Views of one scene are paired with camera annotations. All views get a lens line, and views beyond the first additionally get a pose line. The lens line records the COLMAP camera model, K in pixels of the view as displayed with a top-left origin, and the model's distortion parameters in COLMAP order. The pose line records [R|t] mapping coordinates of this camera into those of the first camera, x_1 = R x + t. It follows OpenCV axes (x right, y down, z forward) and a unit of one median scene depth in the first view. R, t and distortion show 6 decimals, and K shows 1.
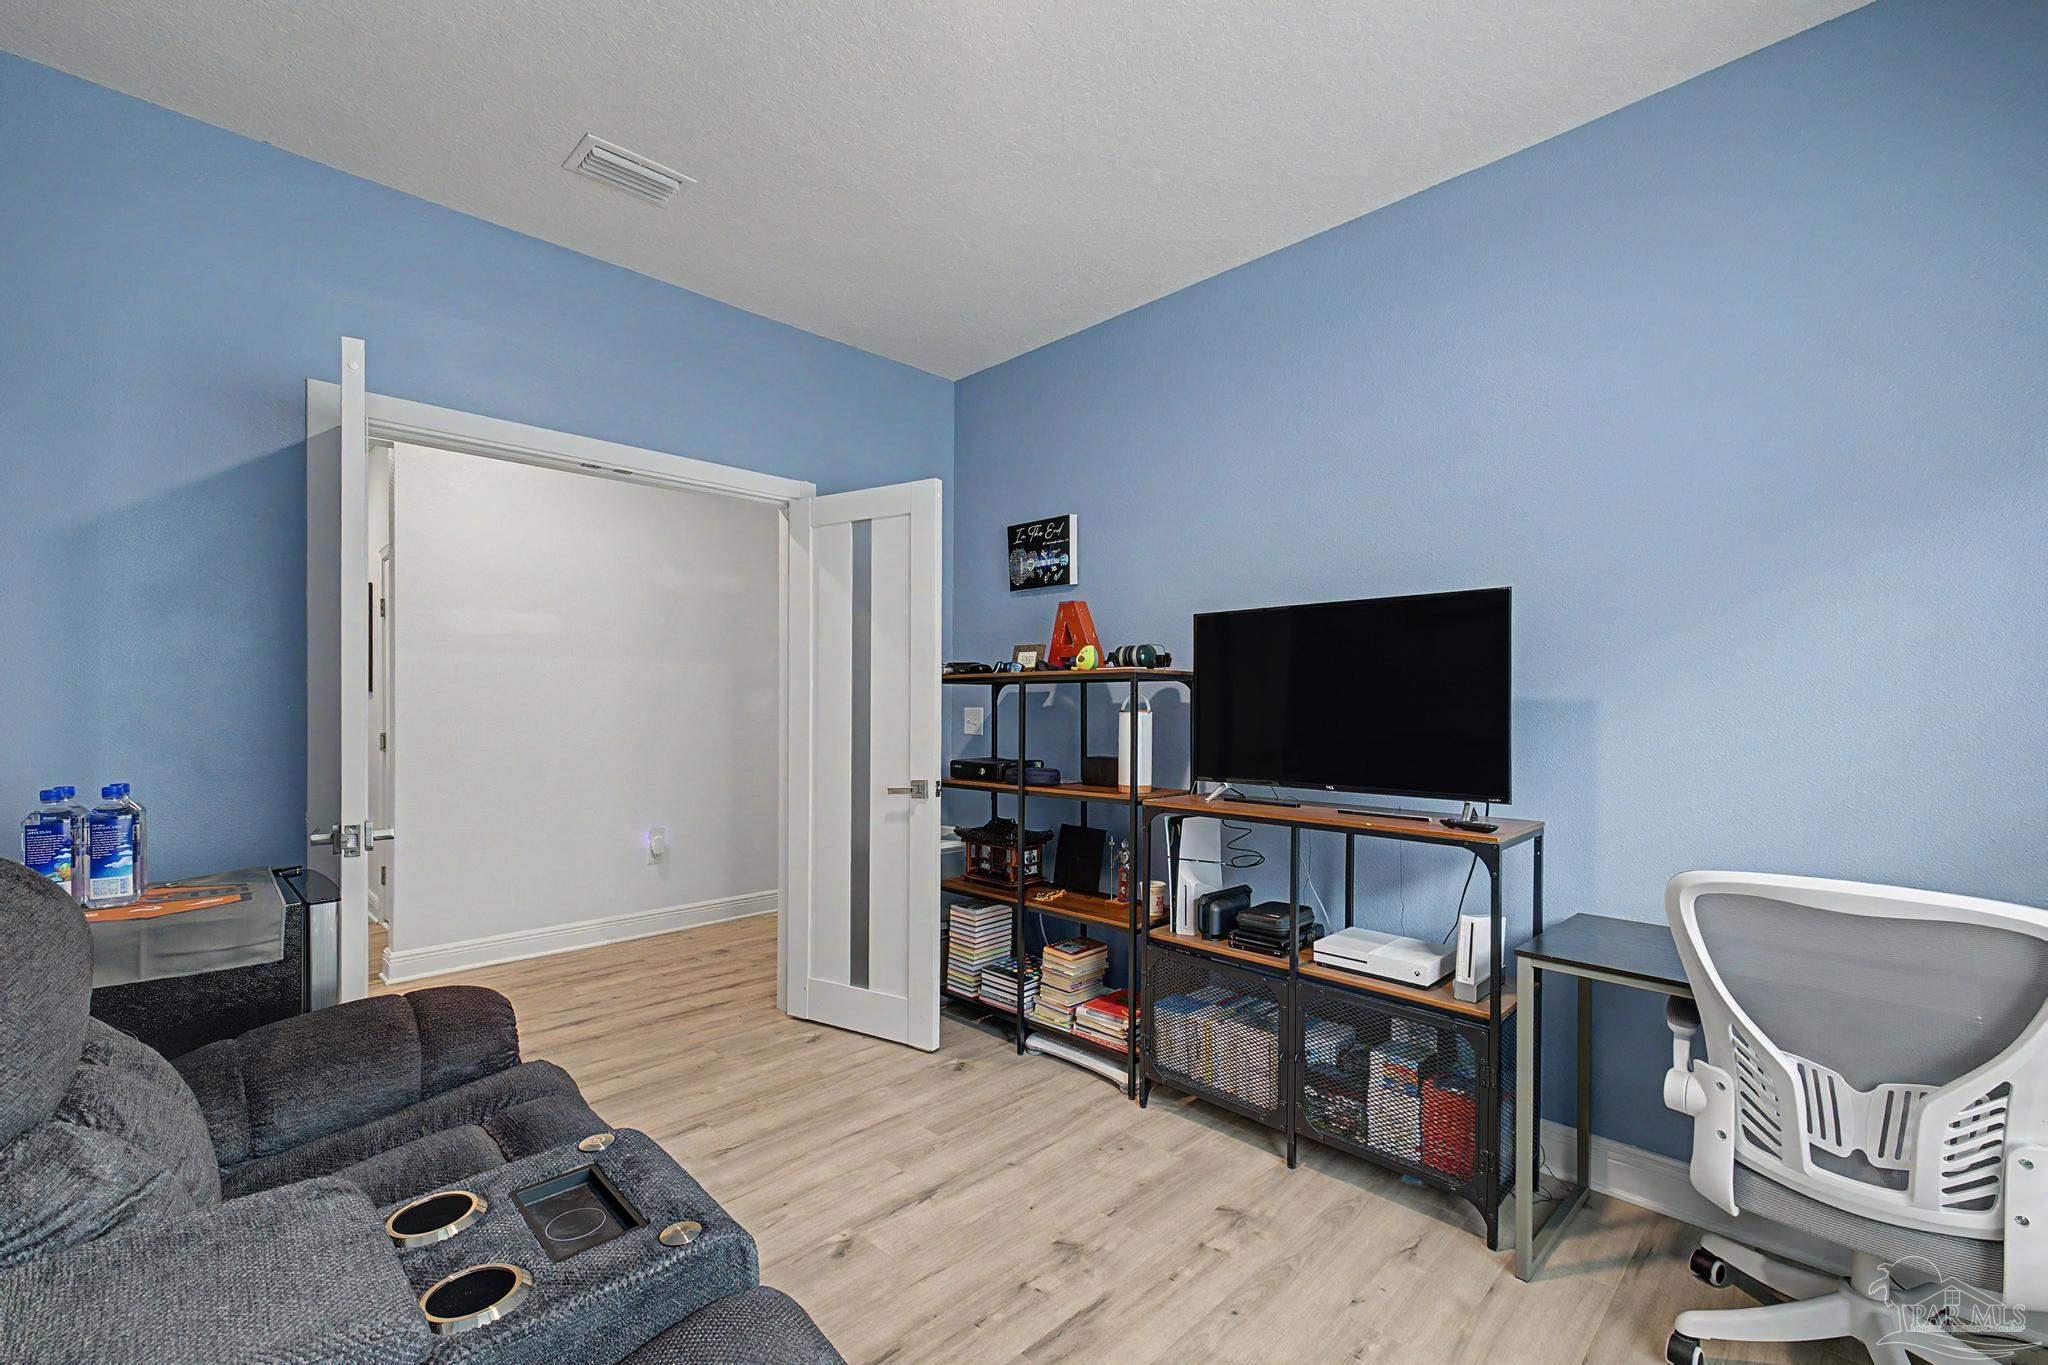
lens RADIAL K [[863.0, 0, 1016.8], [0, 863.0, 704.8], [0, 0, 1]] dist [0.001154, 0.000422]
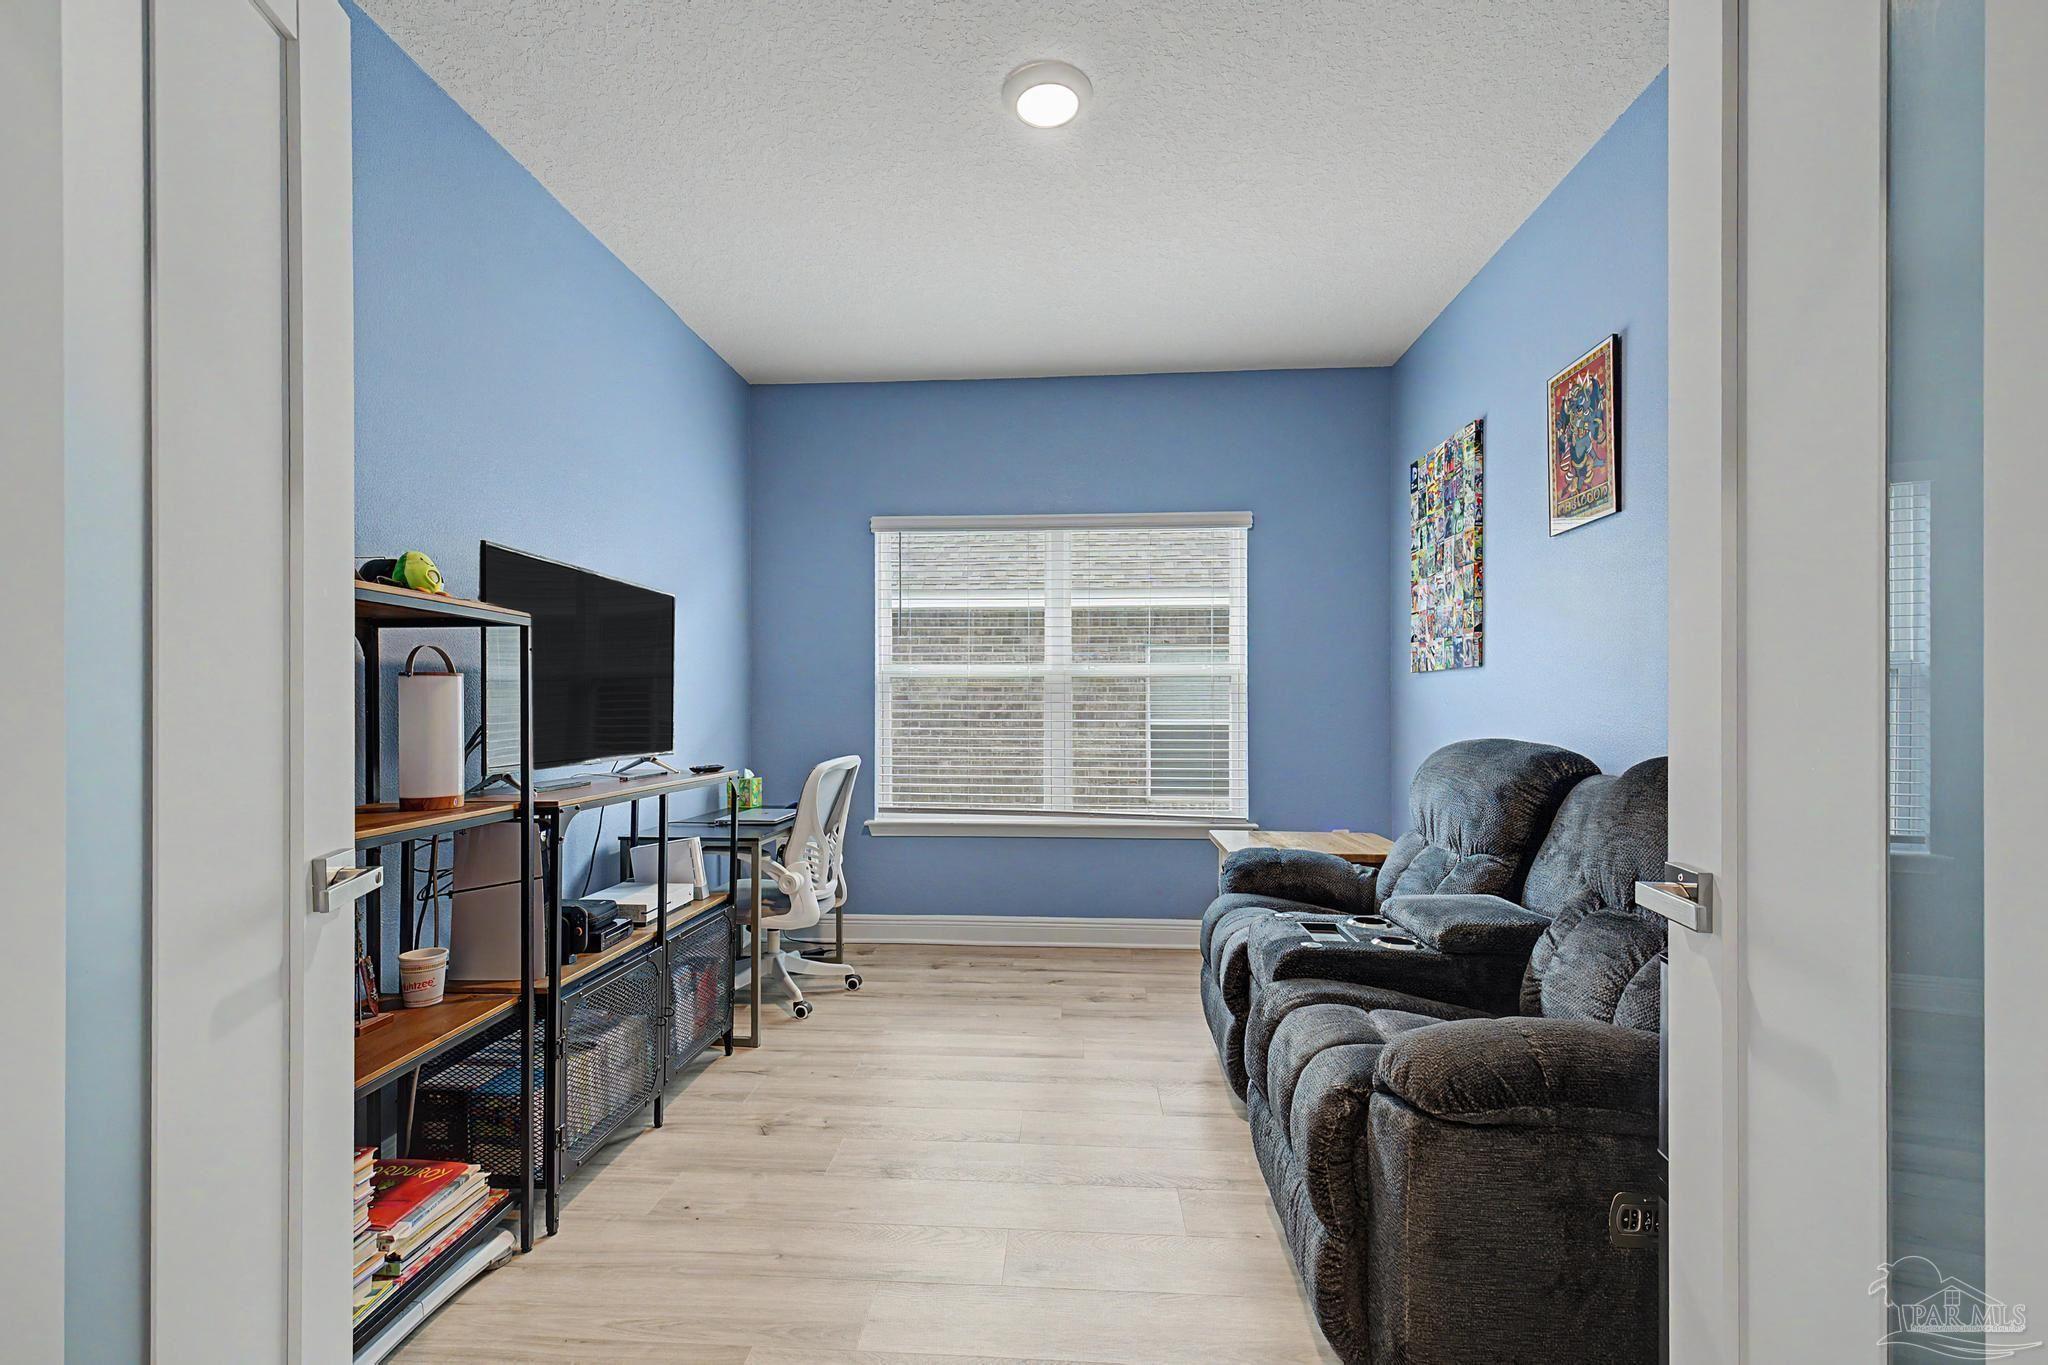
lens RADIAL K [[863.0, 0, 1016.8], [0, 863.0, 704.8], [0, 0, 1]] dist [0.001154, 0.000422]
pose [[-0.655590, -0.002389, 0.755113, -0.770168], [-0.001891, 0.999997, 0.001522, 0.029566], [-0.755115, -0.000430, -0.655593, 1.405610]]
